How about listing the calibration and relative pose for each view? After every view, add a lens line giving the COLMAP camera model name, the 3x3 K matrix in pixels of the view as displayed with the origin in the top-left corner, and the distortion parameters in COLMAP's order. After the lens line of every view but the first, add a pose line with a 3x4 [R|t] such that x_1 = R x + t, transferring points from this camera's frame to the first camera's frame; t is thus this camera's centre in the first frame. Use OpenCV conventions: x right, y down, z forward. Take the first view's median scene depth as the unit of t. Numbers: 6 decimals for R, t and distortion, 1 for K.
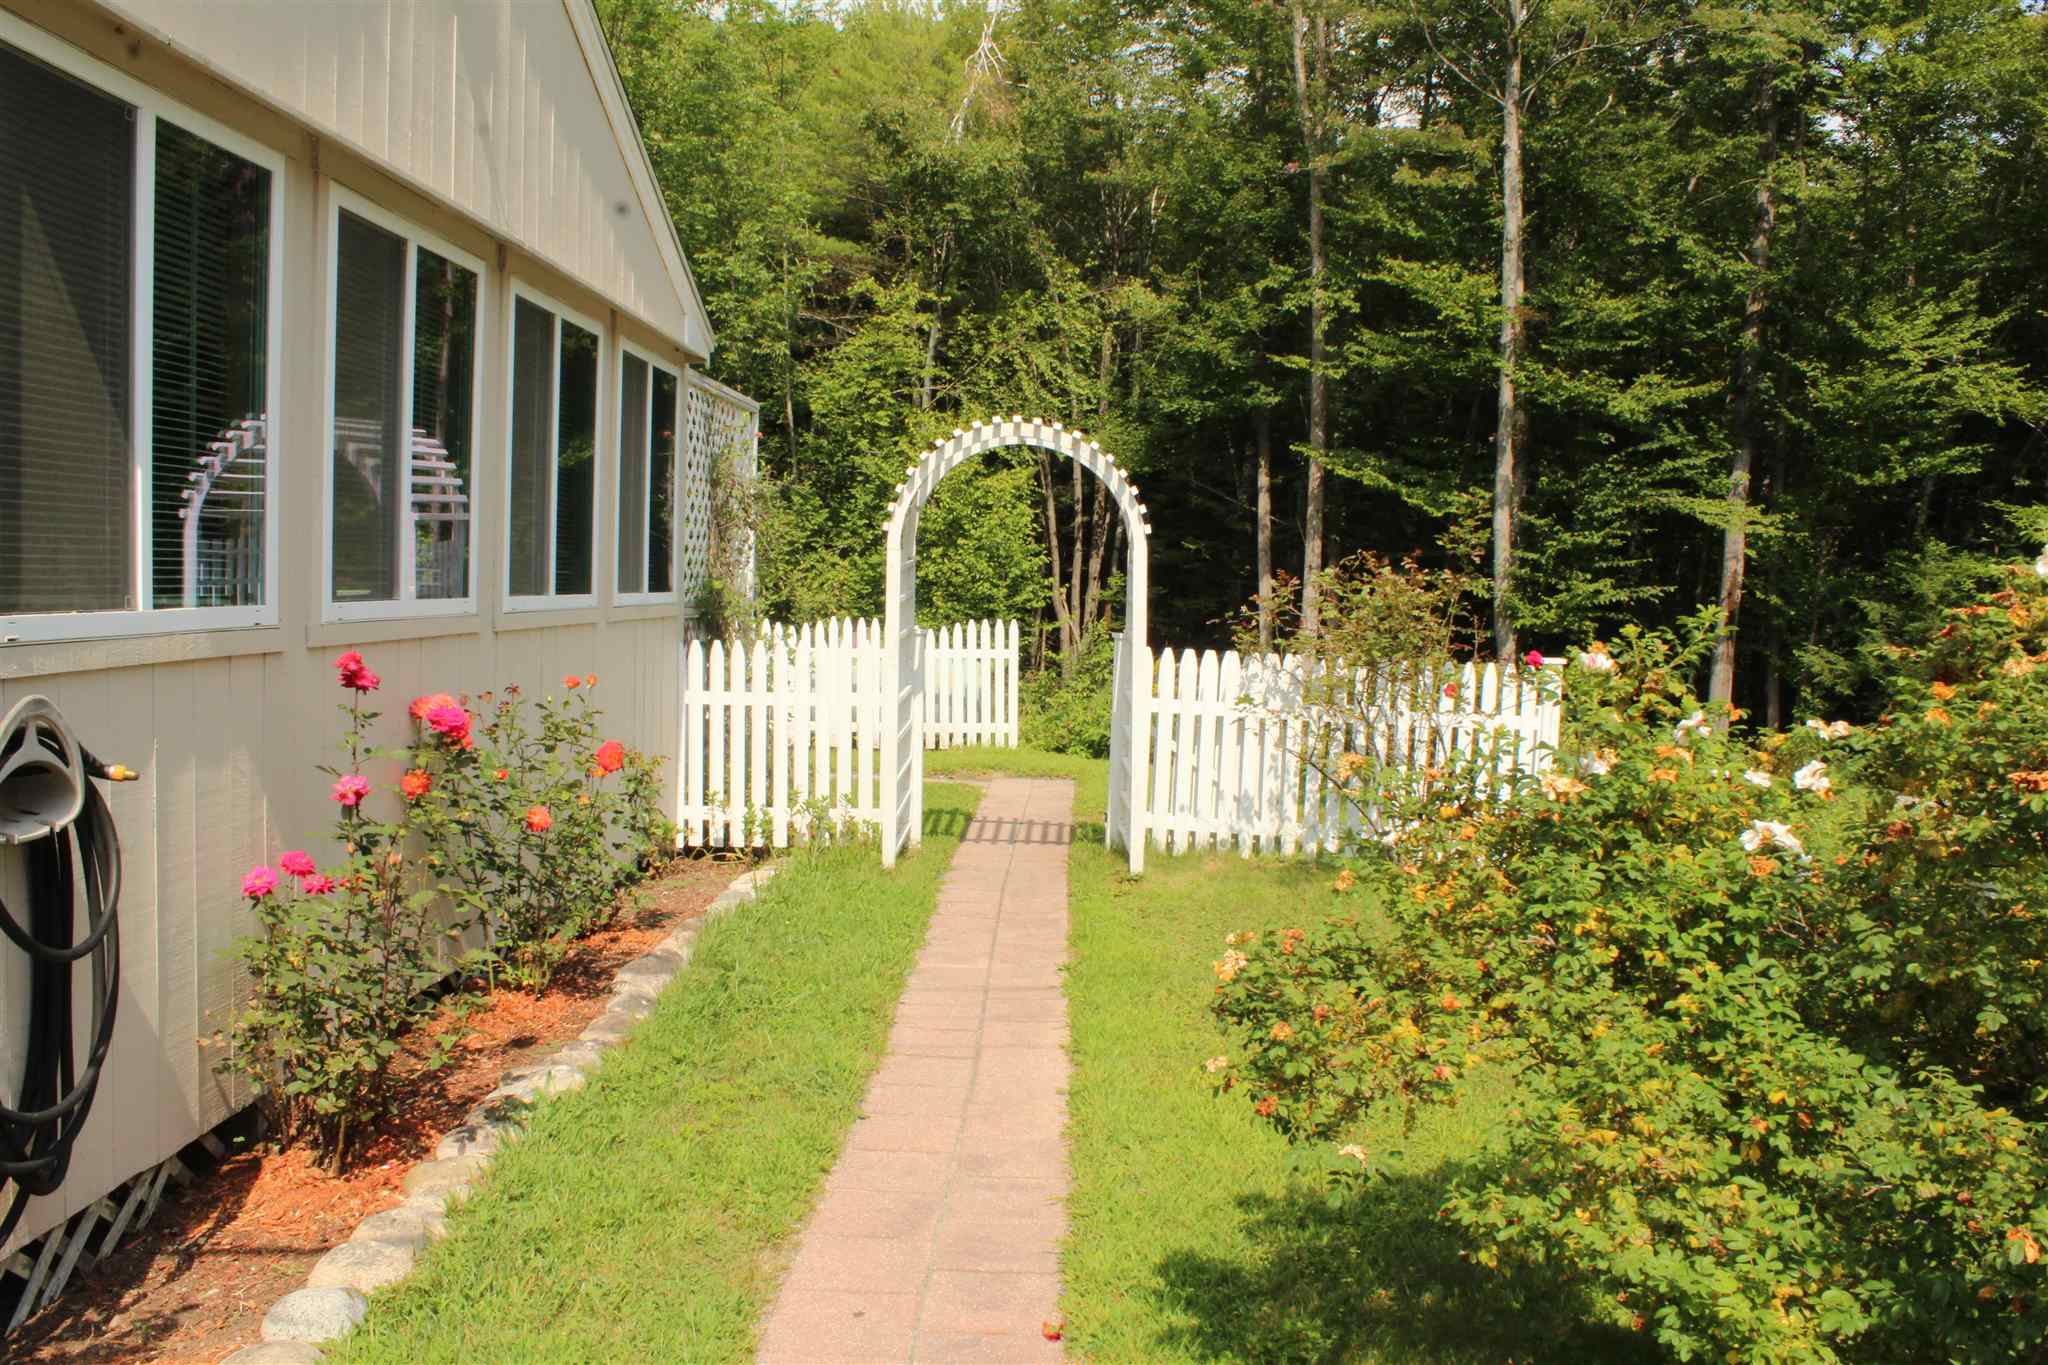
lens RADIAL K [[1725.1, 0, 1029.0], [0, 1725.1, 666.2], [0, 0, 1]] dist [-0.161806, 0.143198]
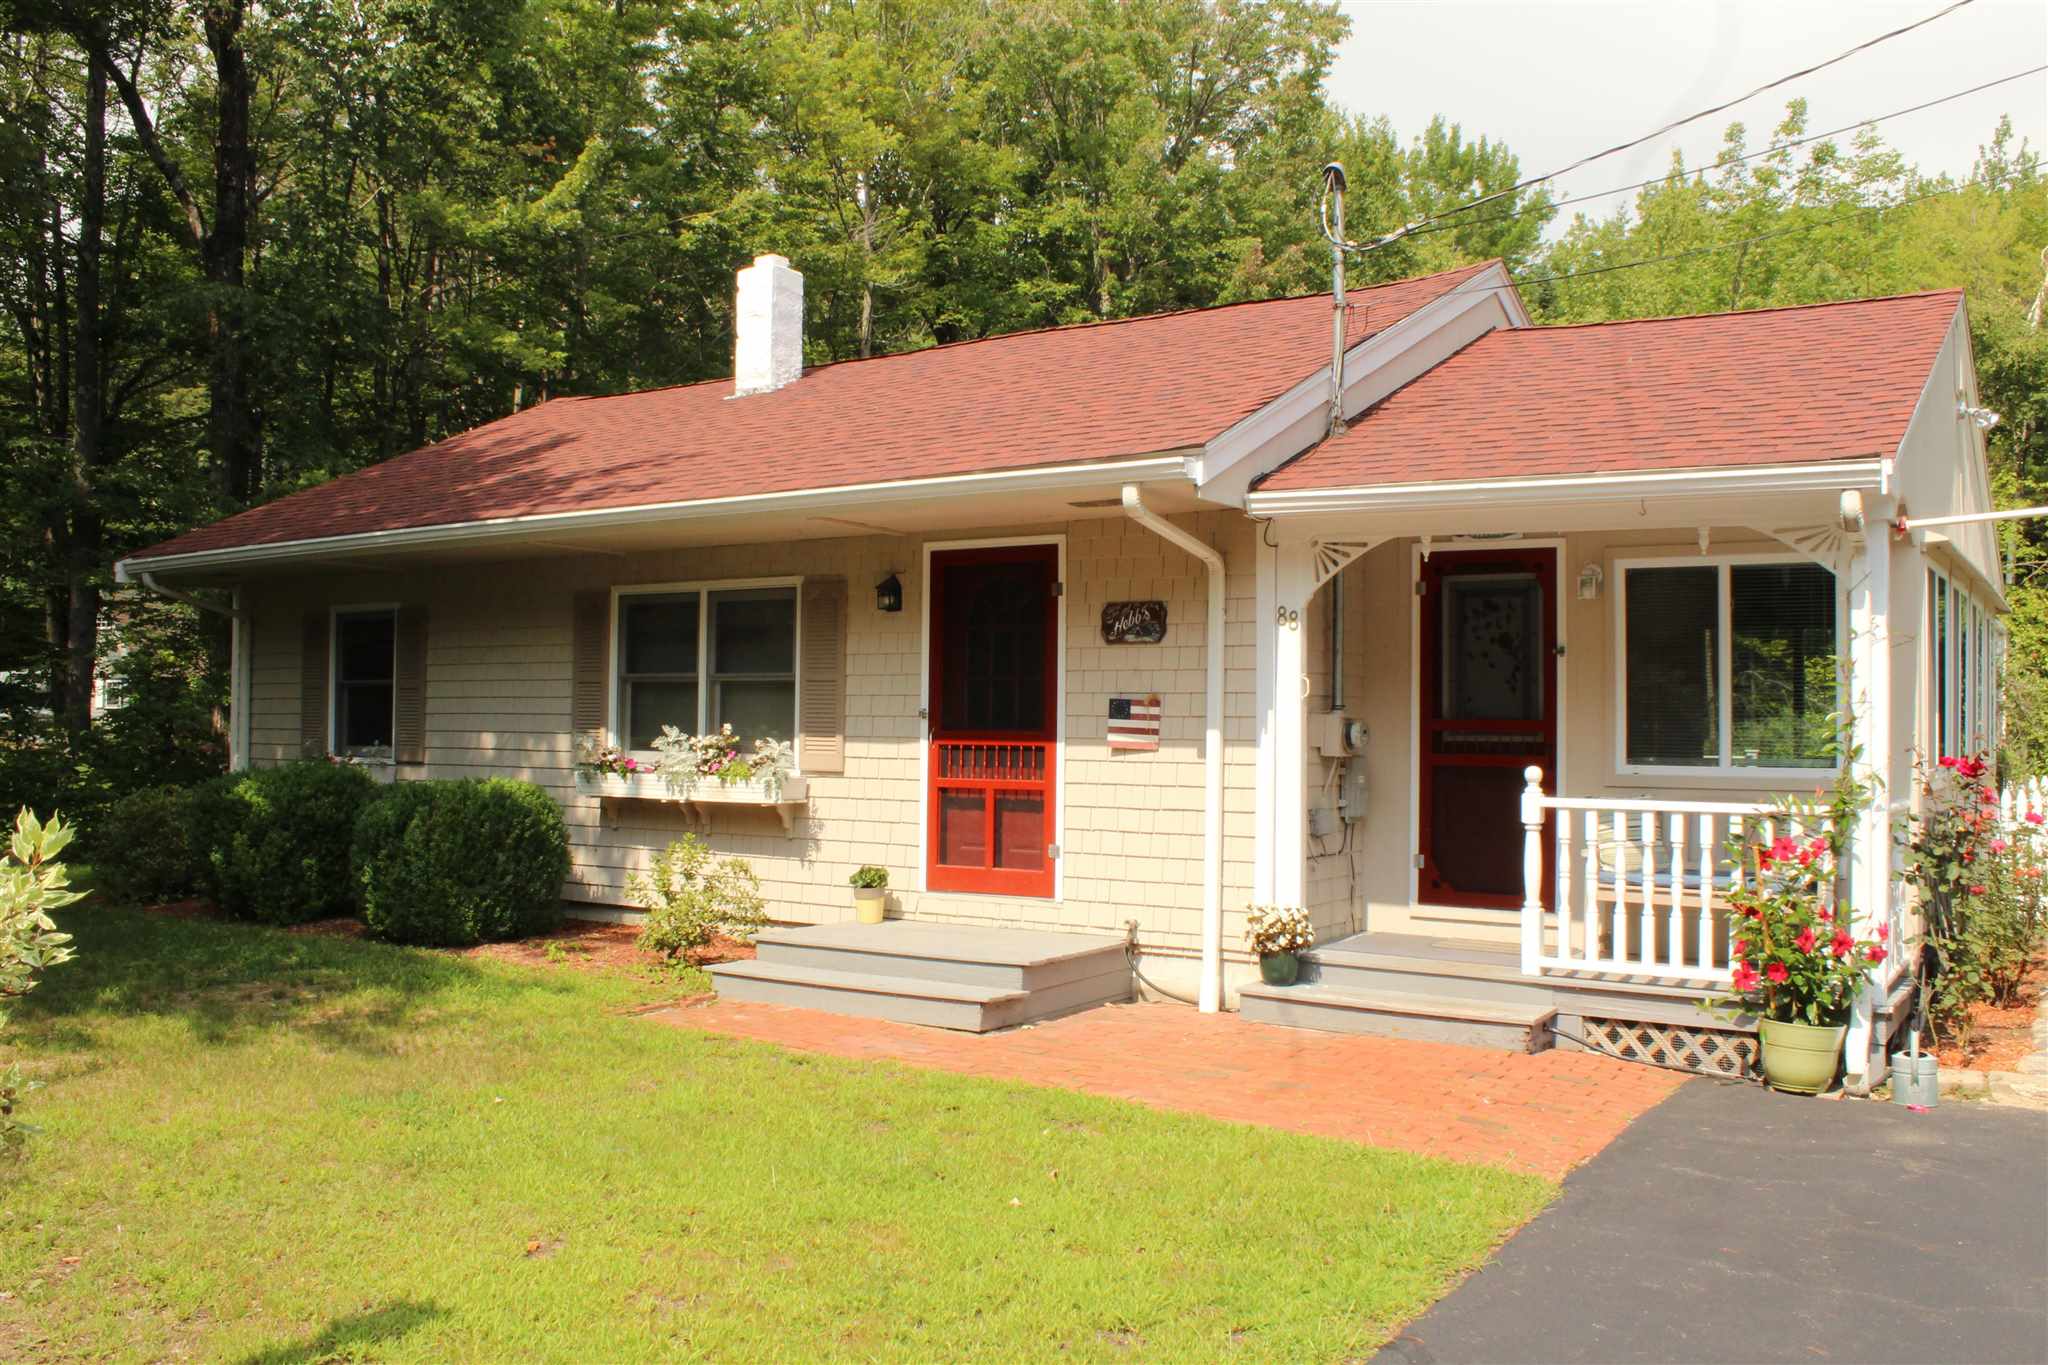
lens RADIAL K [[1715.9, 0, 1047.7], [0, 1715.9, 681.7], [0, 0, 1]] dist [-0.166672, 0.141262]
pose [[0.849255, -0.027533, -0.527264, -0.202545], [-0.018102, 0.996534, -0.081195, 0.039815], [0.527672, 0.078499, 0.845813, -1.123748]]
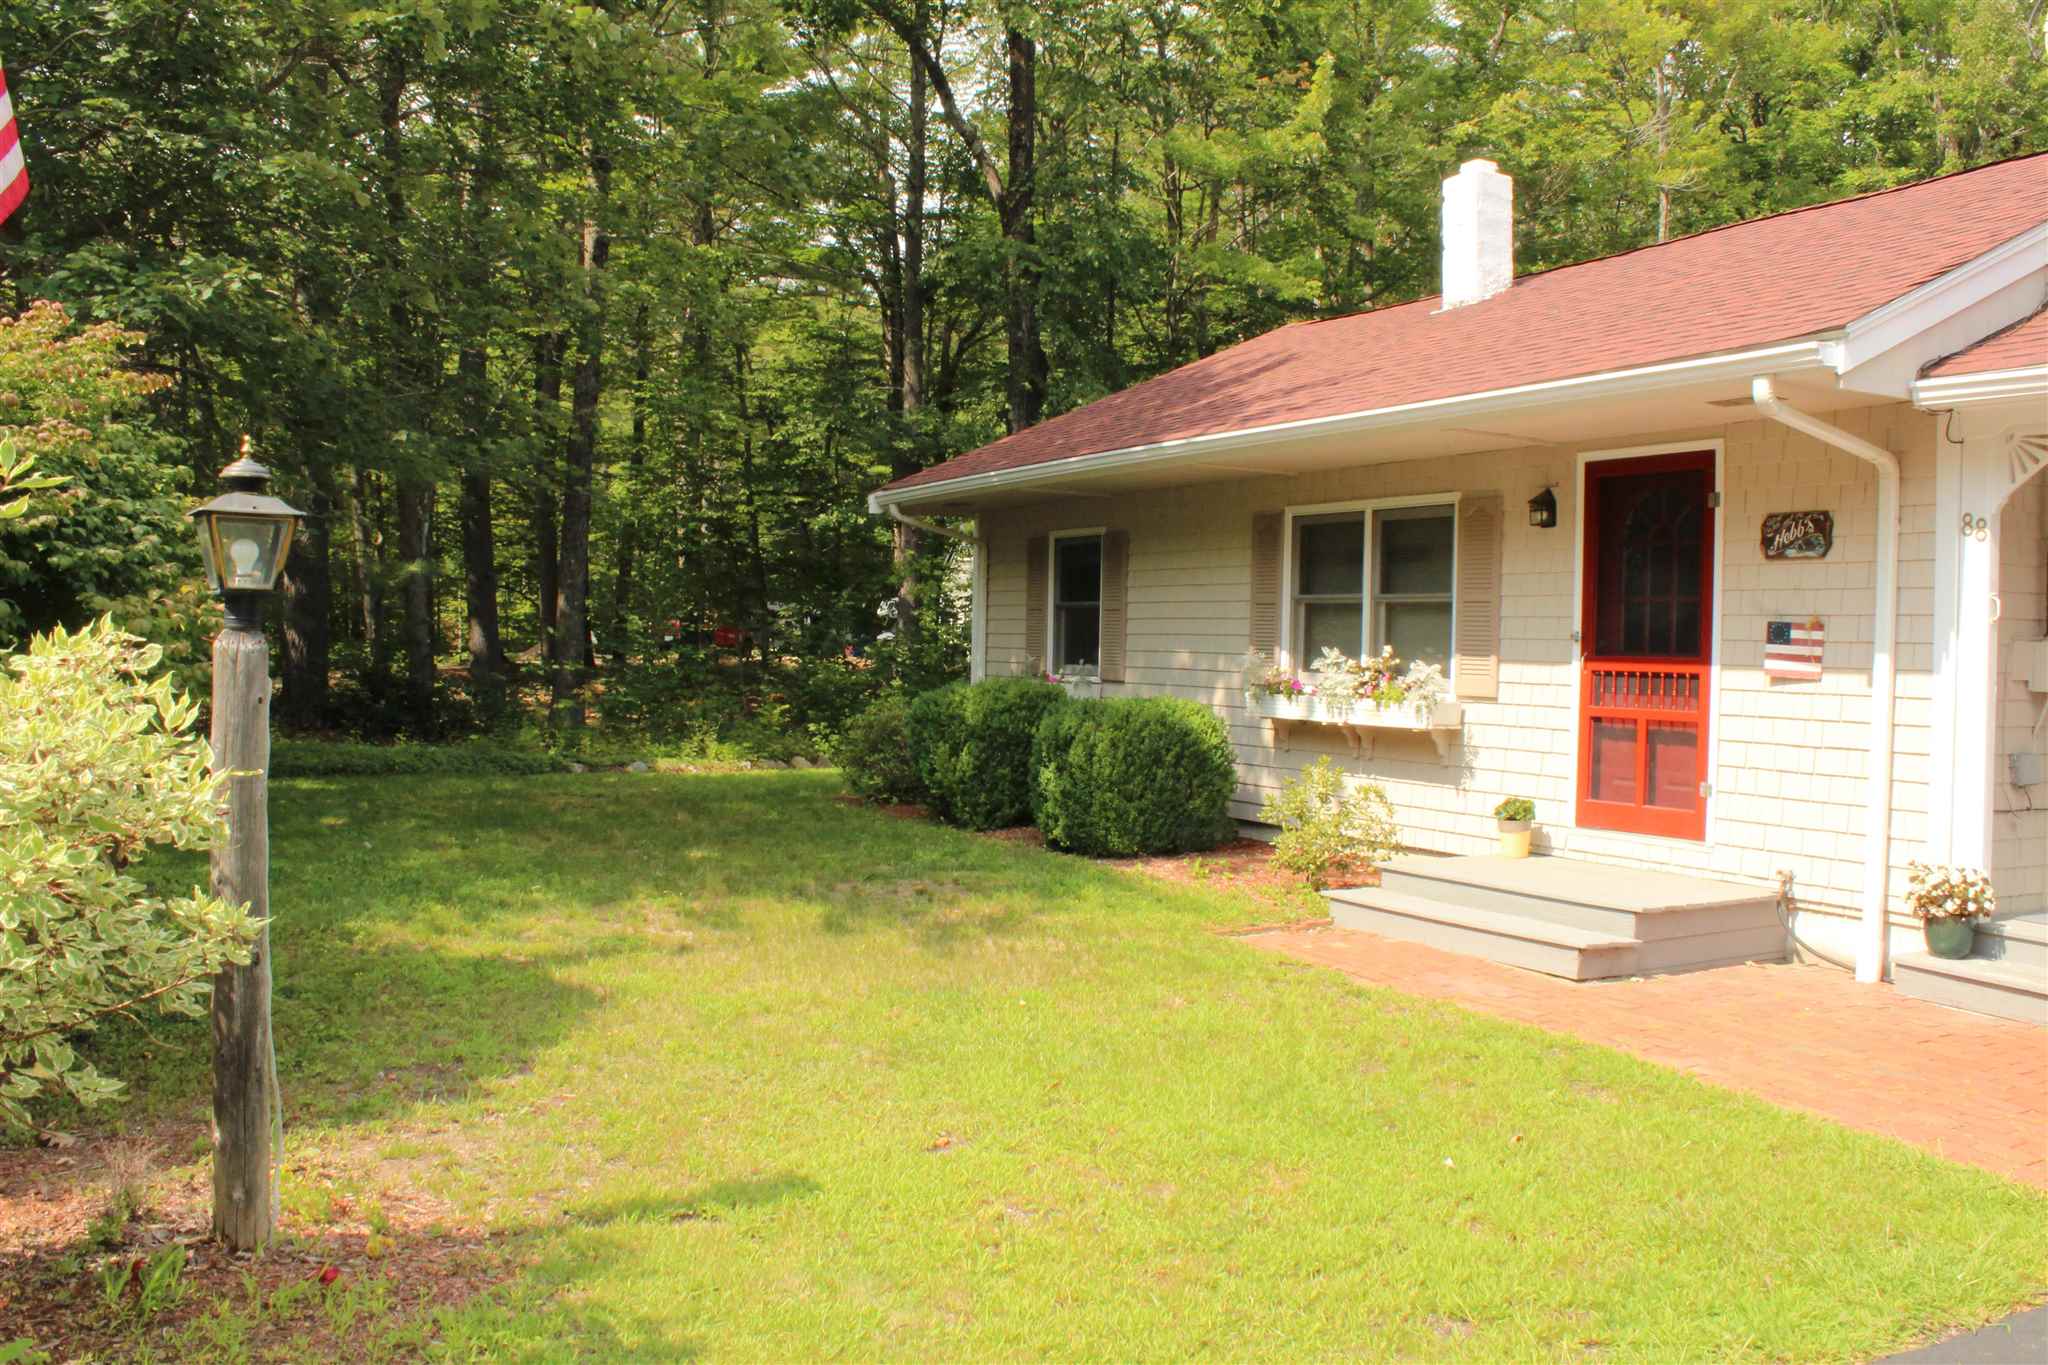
lens RADIAL K [[1715.9, 0, 1047.7], [0, 1715.9, 681.7], [0, 0, 1]] dist [-0.166672, 0.141262]
pose [[0.501360, 0.009192, -0.865190, -0.096747], [-0.055627, 0.998217, -0.021630, 0.038135], [0.863449, 0.058972, 0.500978, -0.949740]]
